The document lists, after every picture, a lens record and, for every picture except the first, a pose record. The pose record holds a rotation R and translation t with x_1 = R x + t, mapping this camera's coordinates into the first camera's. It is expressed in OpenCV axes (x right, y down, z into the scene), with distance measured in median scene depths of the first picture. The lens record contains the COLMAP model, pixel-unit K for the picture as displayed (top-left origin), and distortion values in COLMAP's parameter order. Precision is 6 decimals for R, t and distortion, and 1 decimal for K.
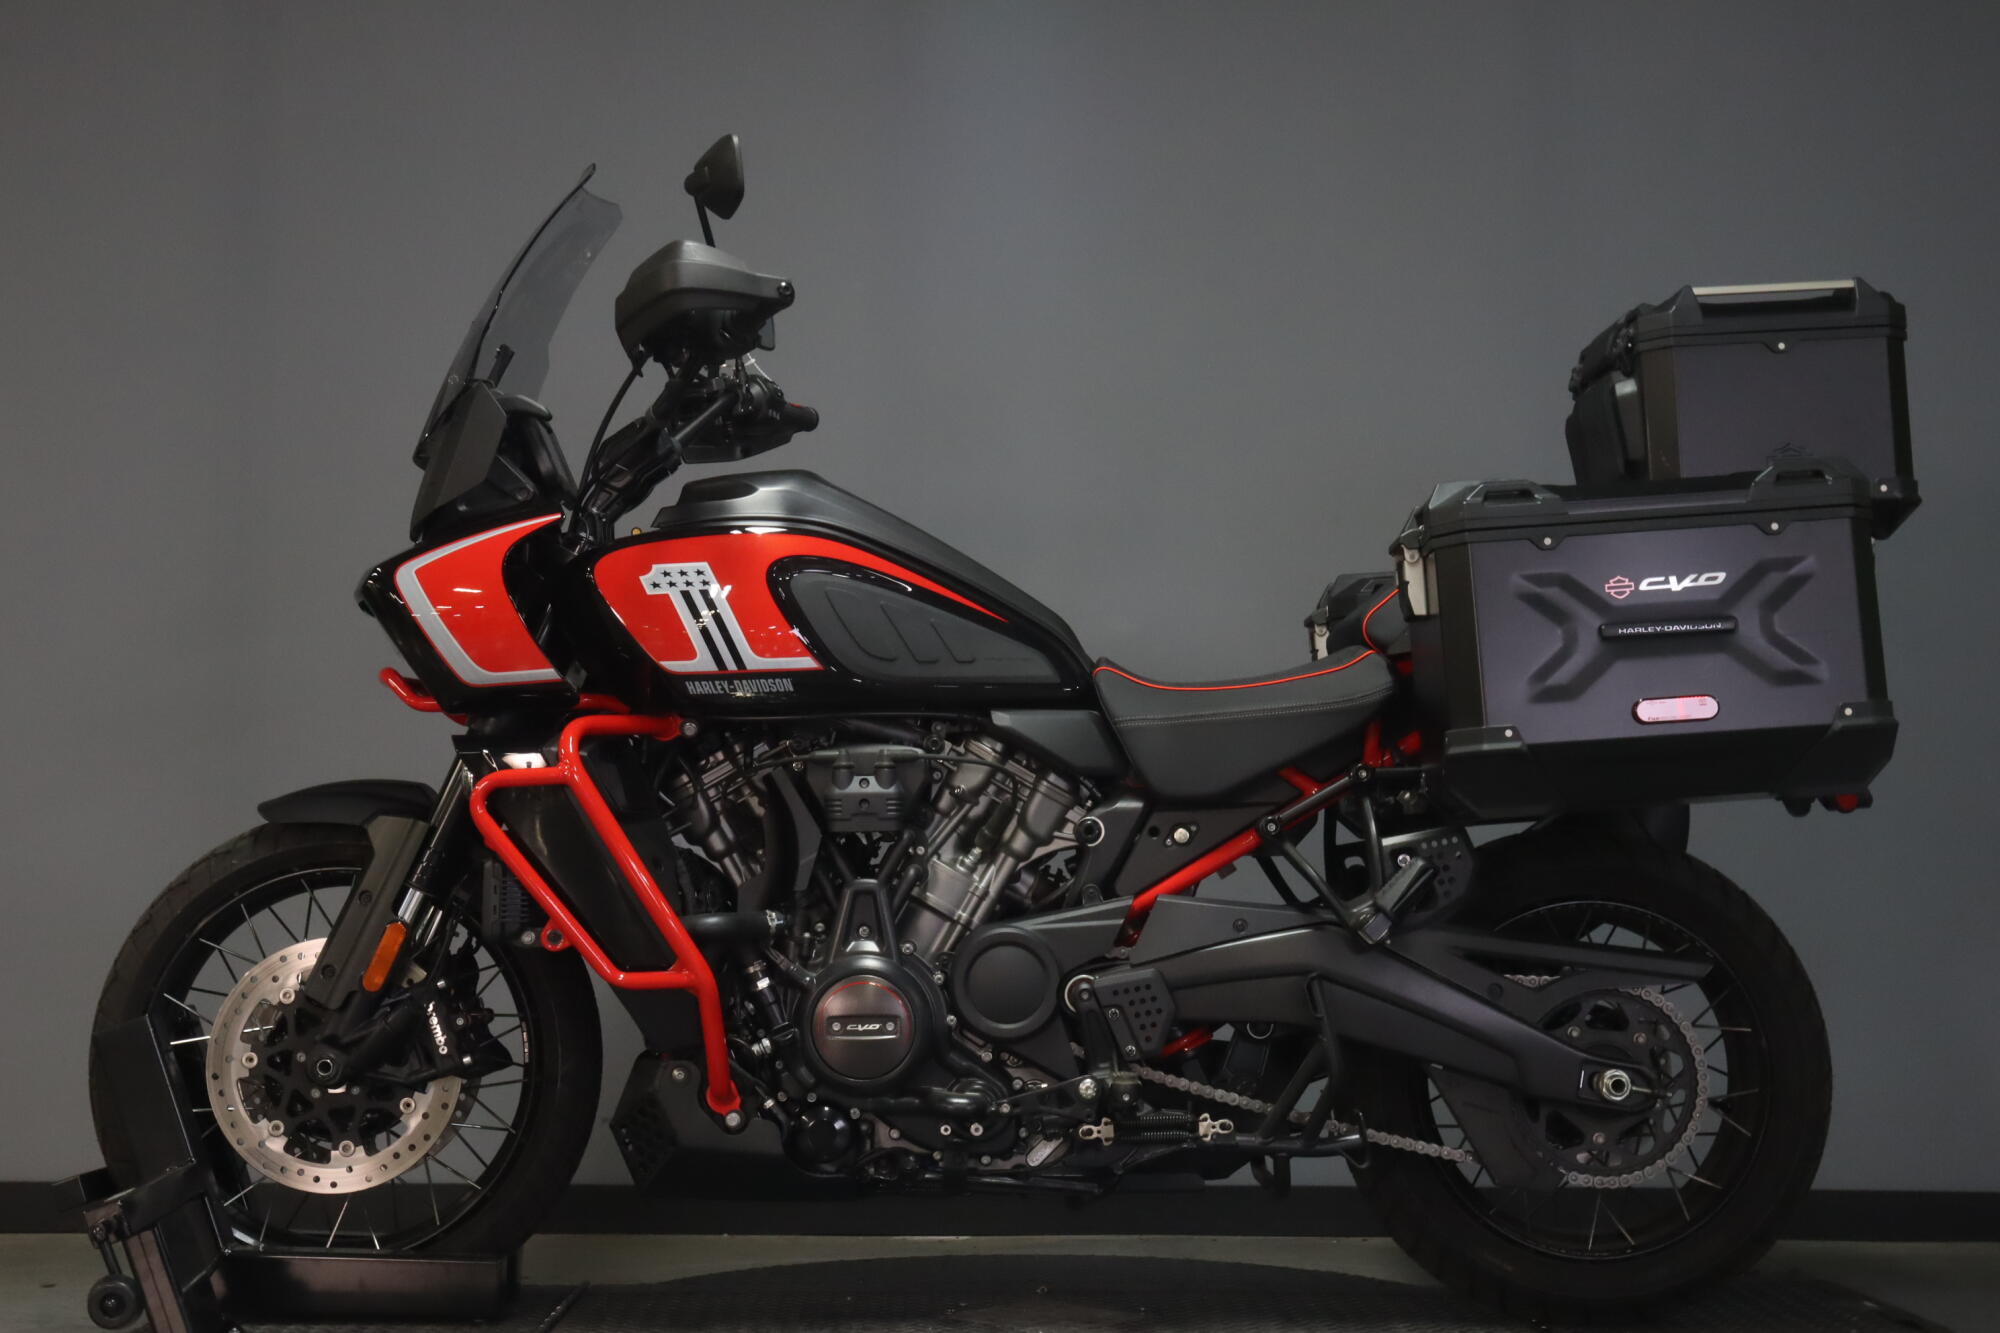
lens RADIAL K [[2710.3, 0, 1000.0], [0, 2710.3, 666.5], [0, 0, 1]] dist [0.013269, 0.067294]
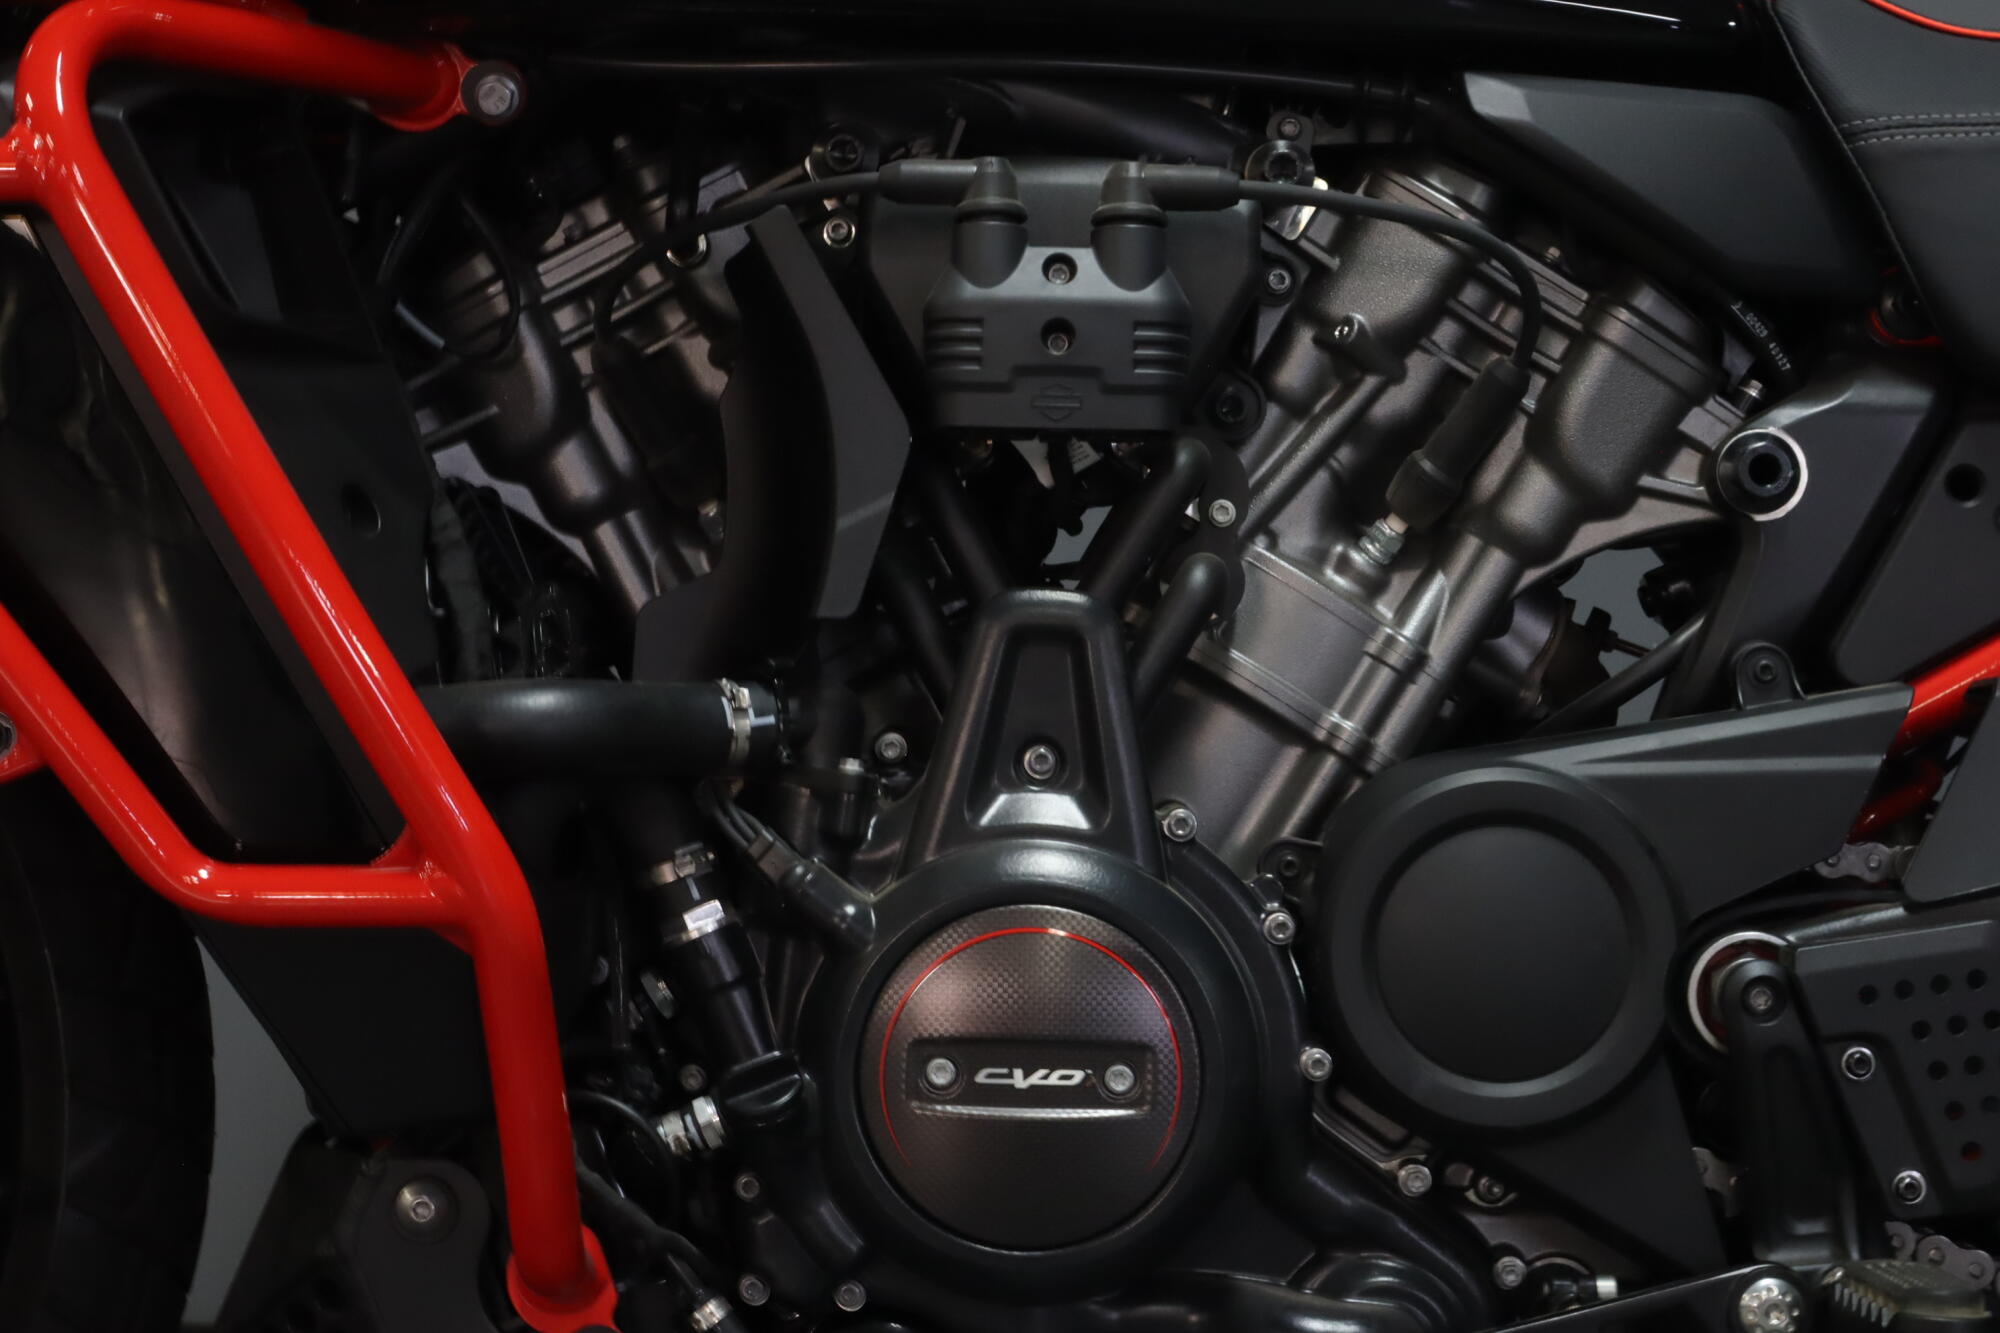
lens RADIAL K [[3411.5, 0, 1000.0], [0, 3411.5, 666.5], [0, 0, 1]] dist [-0.027809, -0.013354]
pose [[0.999234, 0.036572, -0.013940, -0.048768], [-0.035858, 0.998181, 0.048457, 0.067475], [0.015687, -0.047920, 0.998728, 0.607422]]
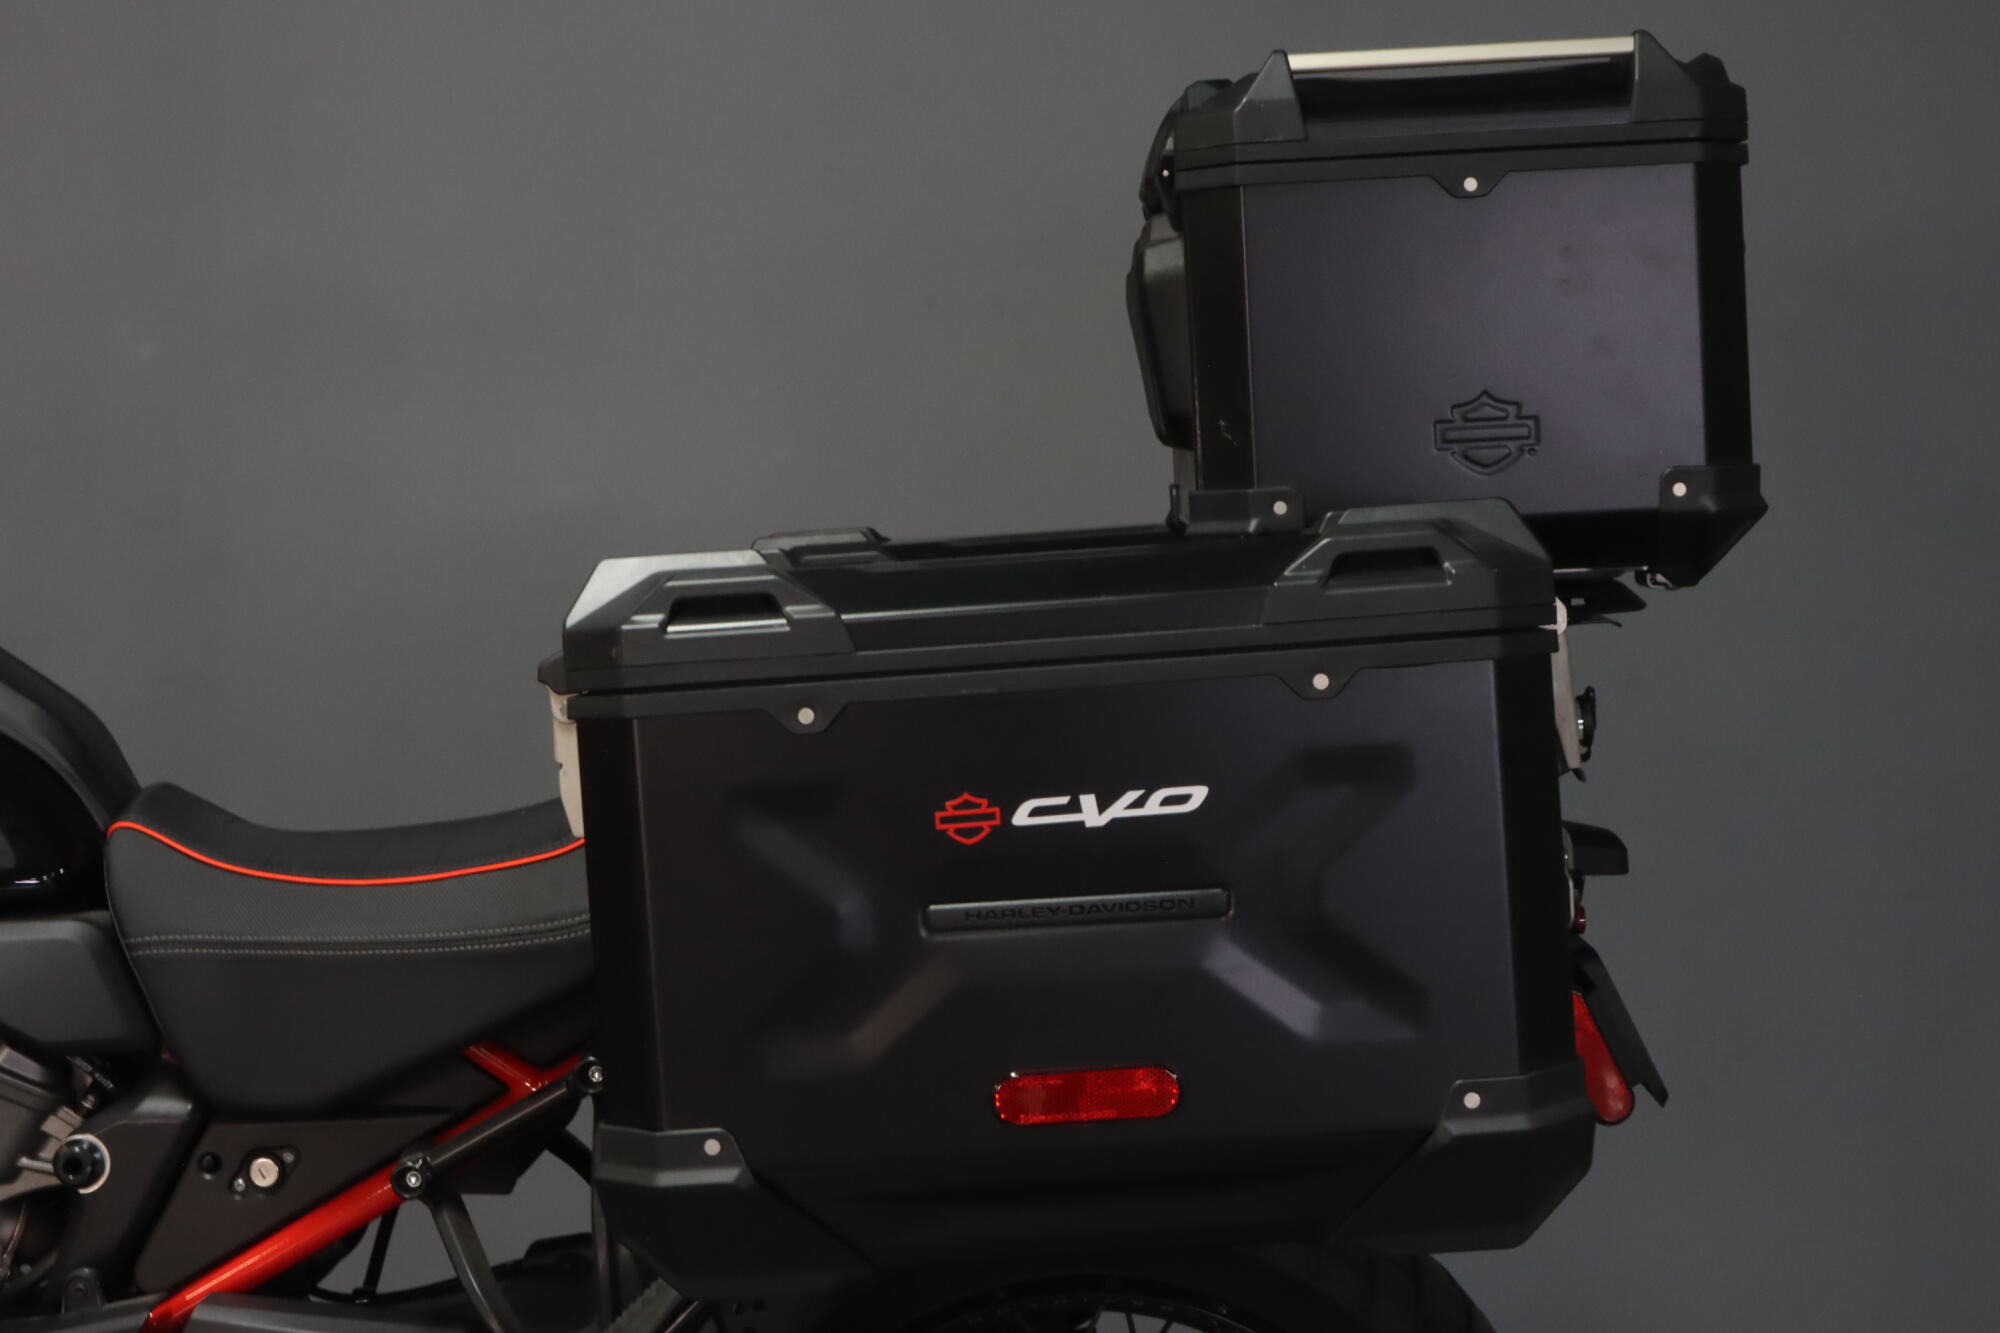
lens RADIAL K [[3411.5, 0, 1000.0], [0, 3411.5, 666.5], [0, 0, 1]] dist [-0.027809, -0.013354]
pose [[0.999537, -0.000881, -0.030418, 0.222408], [0.005130, 0.990152, 0.139905, -0.117237], [0.029996, -0.139996, 0.989698, 0.399987]]
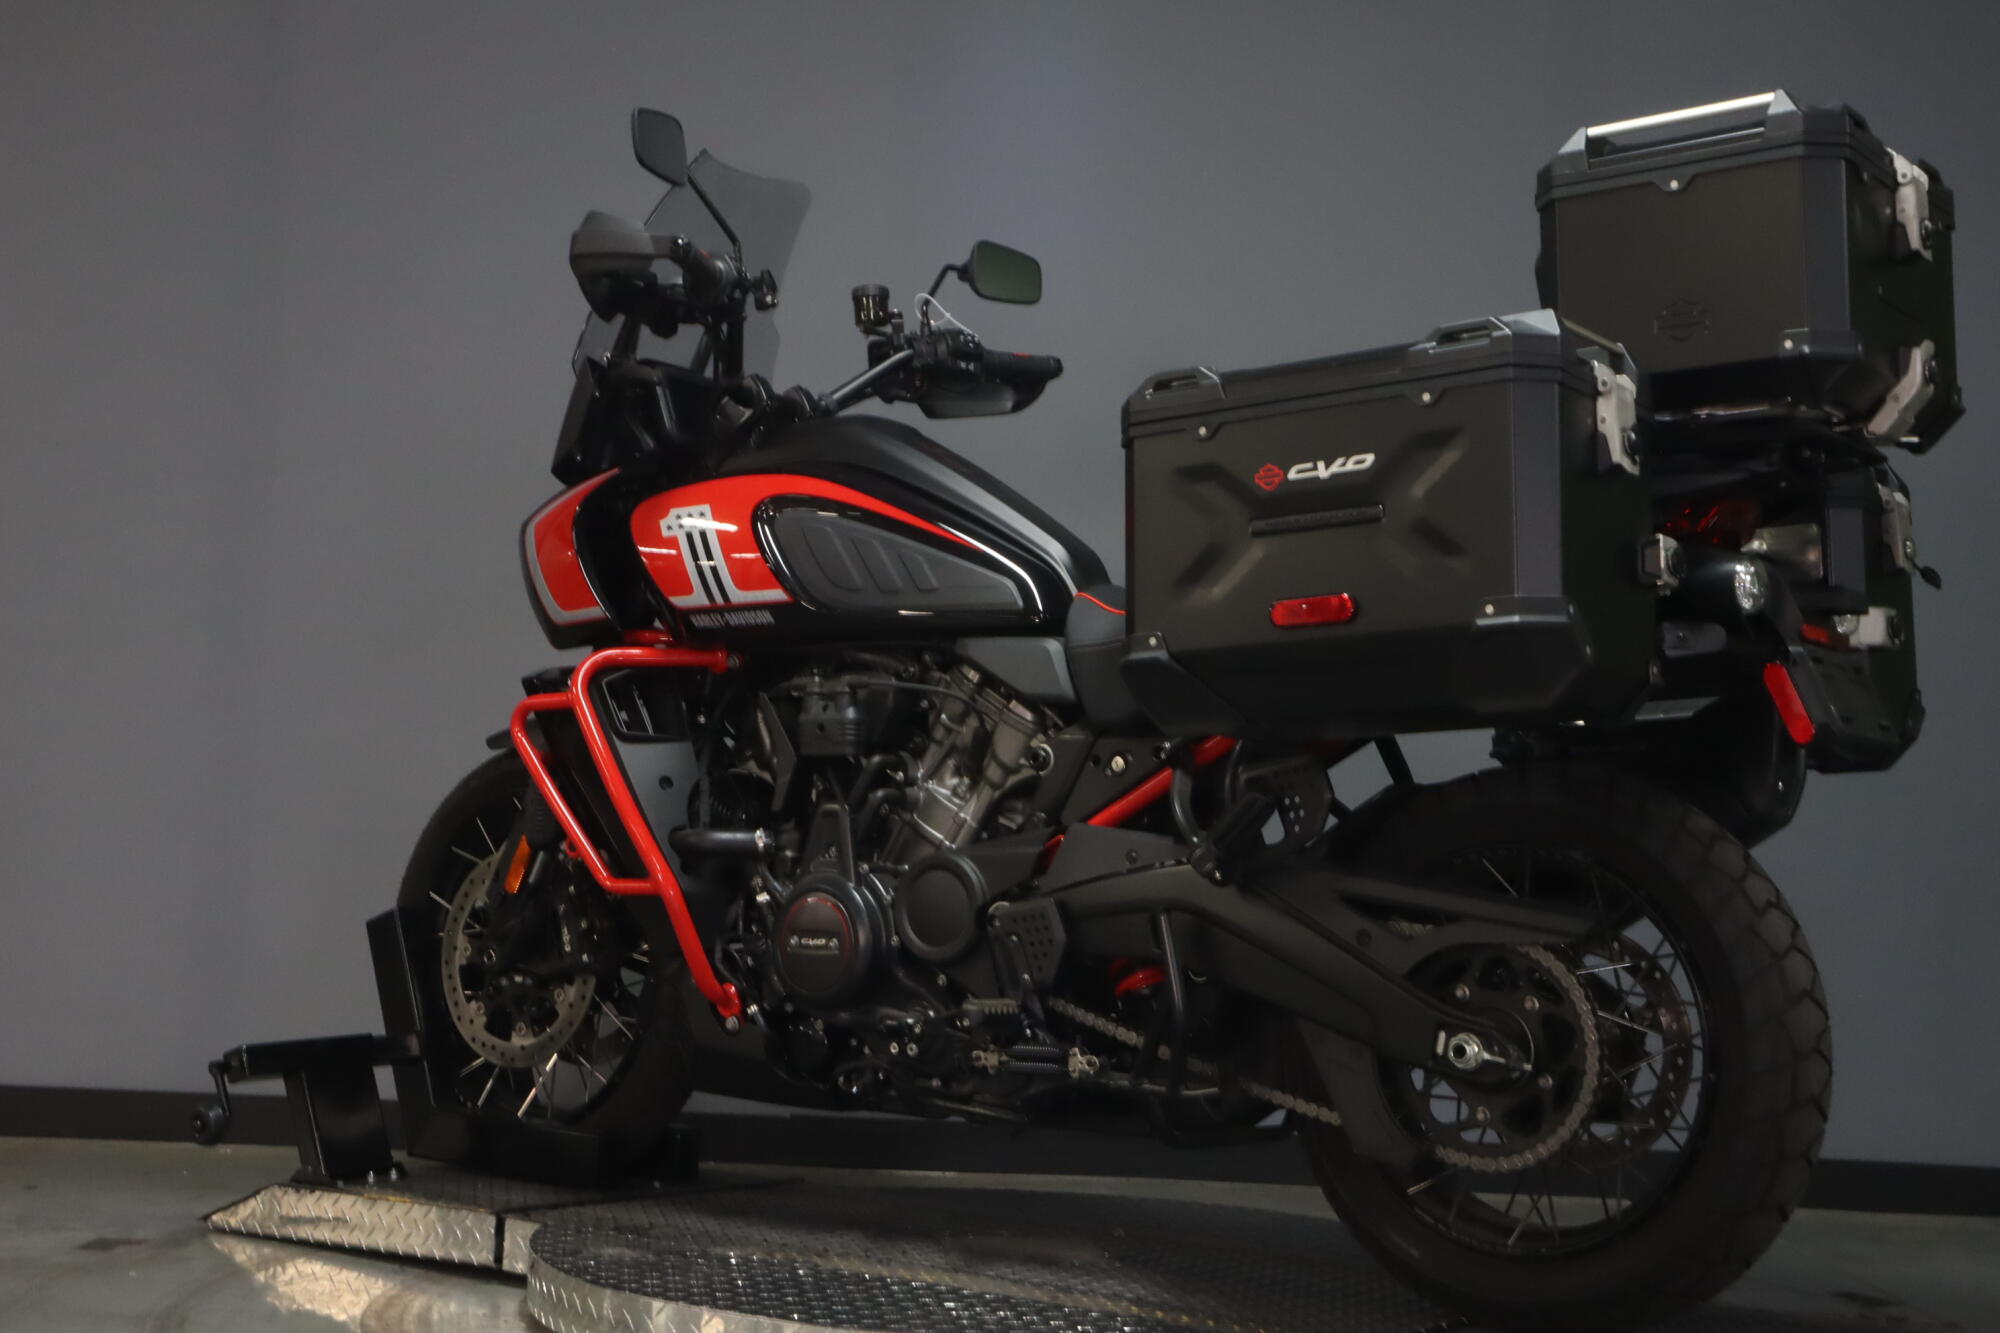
lens RADIAL K [[2710.3, 0, 1000.0], [0, 2710.3, 666.5], [0, 0, 1]] dist [0.013269, 0.067294]
pose [[0.799749, -0.013738, -0.600178, 0.616670], [0.010501, 0.999905, -0.008896, 0.035914], [0.600243, 0.000812, 0.799817, 0.203142]]
